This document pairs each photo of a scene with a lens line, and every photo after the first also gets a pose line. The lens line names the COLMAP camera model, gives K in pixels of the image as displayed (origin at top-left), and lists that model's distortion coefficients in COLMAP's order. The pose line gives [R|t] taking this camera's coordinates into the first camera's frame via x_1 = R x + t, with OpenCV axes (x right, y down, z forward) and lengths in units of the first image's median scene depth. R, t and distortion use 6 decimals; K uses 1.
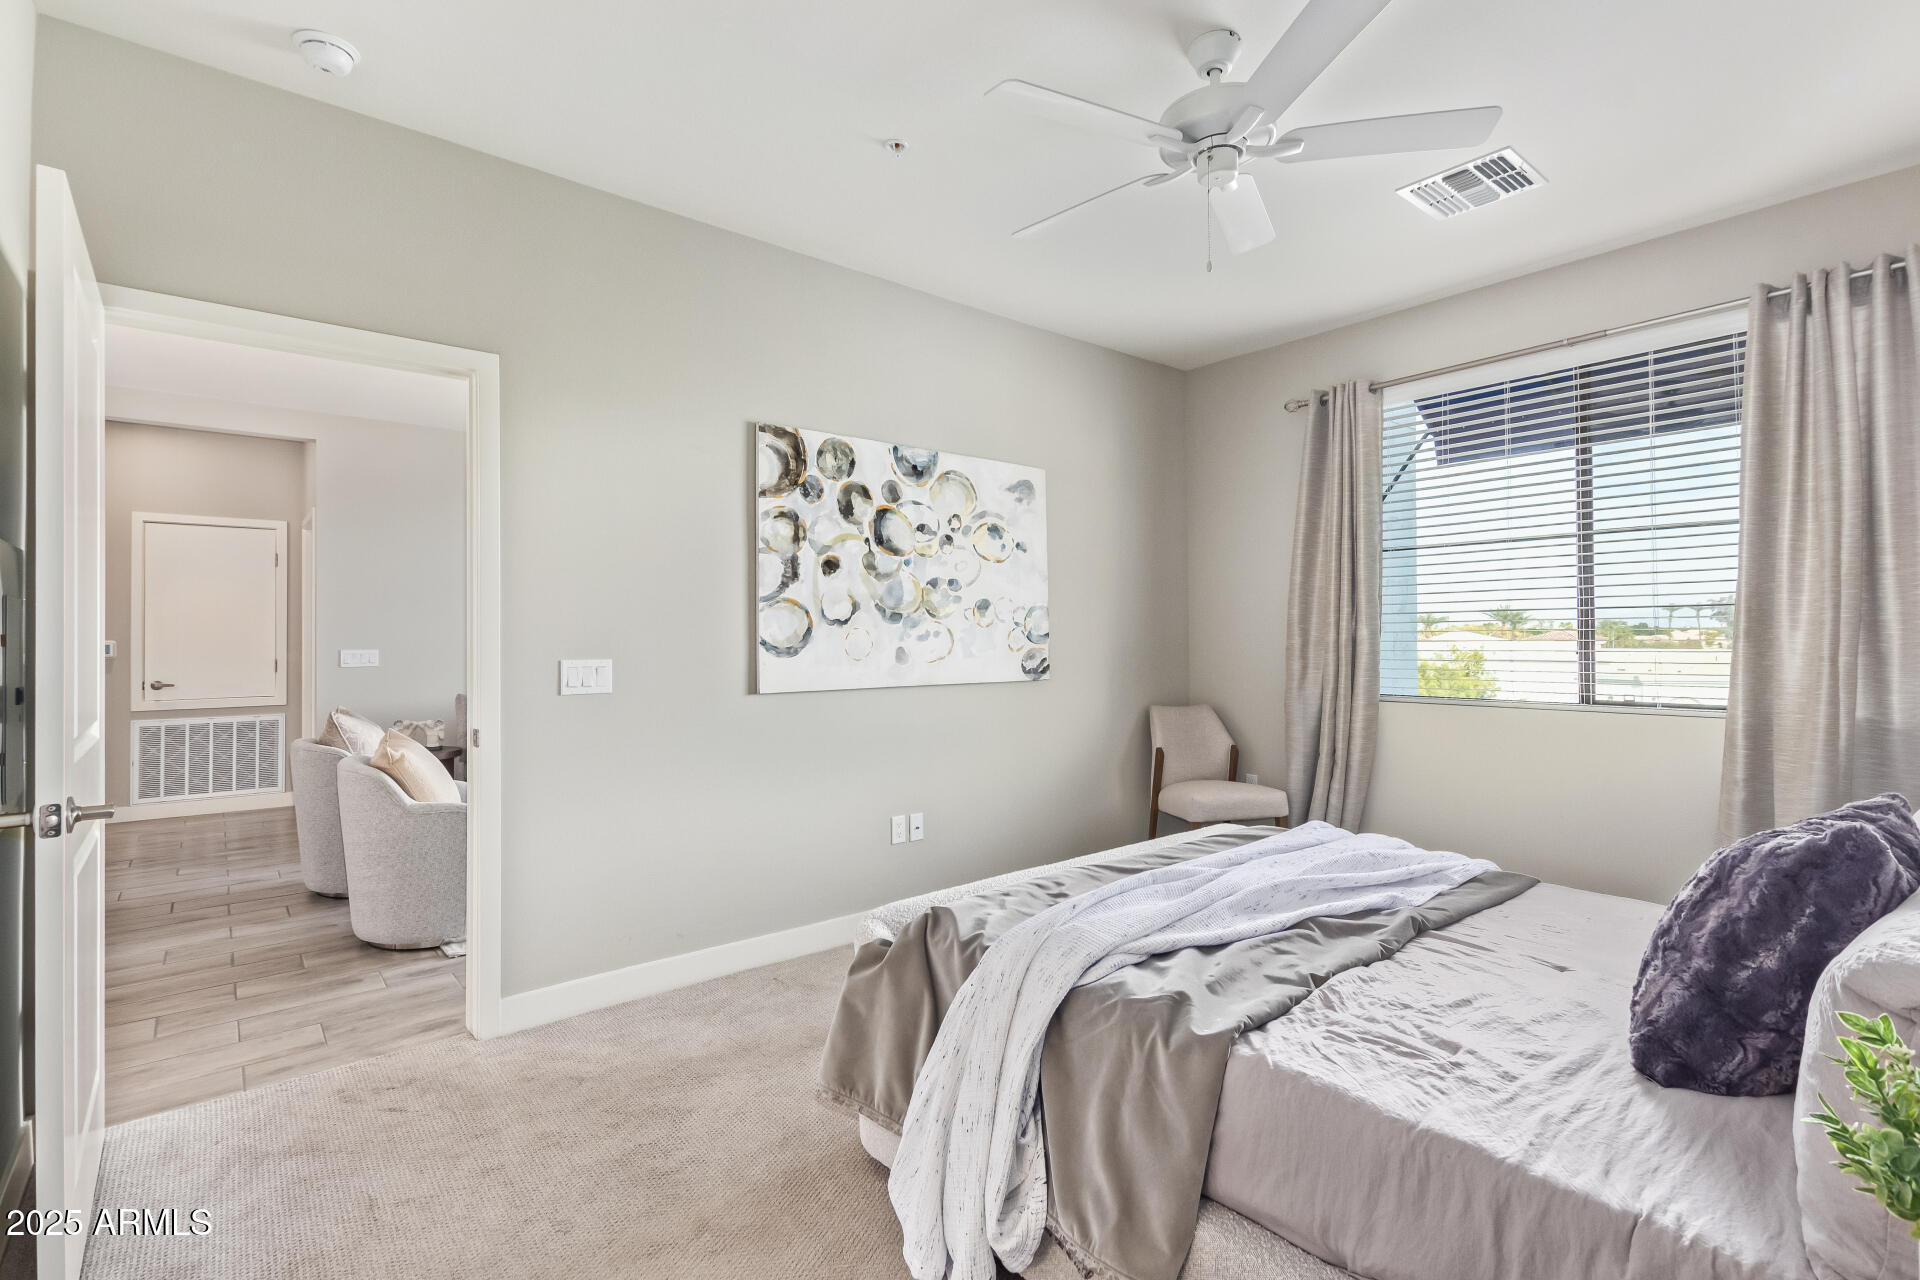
lens RADIAL K [[880.2, 0, 964.4], [0, 880.2, 633.9], [0, 0, 1]] dist [0.000404, 0.001227]
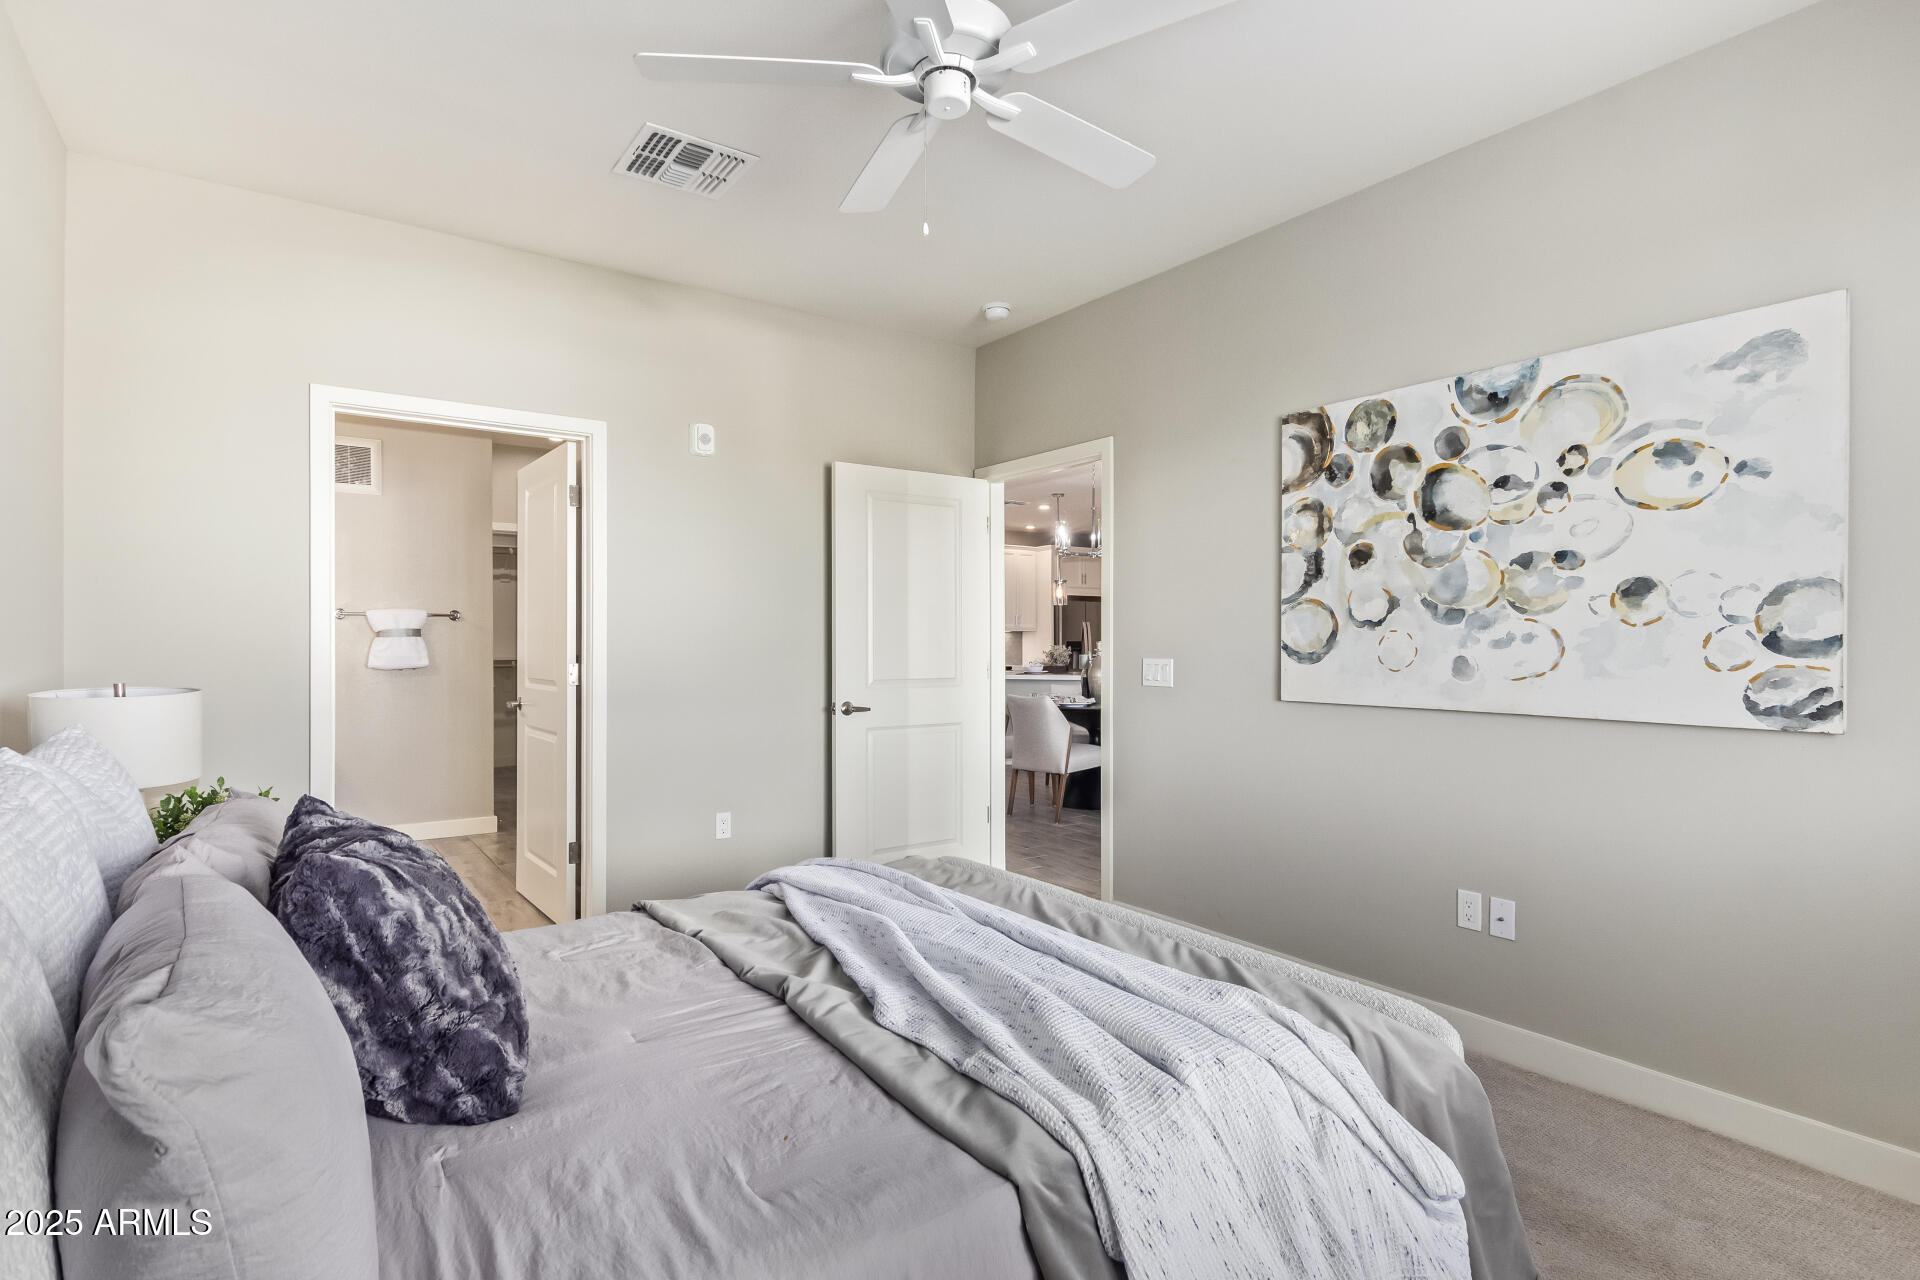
lens RADIAL K [[984.0, 0, 959.3], [0, 984.0, 646.0], [0, 0, 1]] dist [-0.004137, -0.000740]
pose [[-0.086593, 0.010822, -0.996185, 0.784735], [0.006041, 0.999928, 0.010337, -0.004226], [0.996225, -0.005123, -0.086652, 0.680678]]
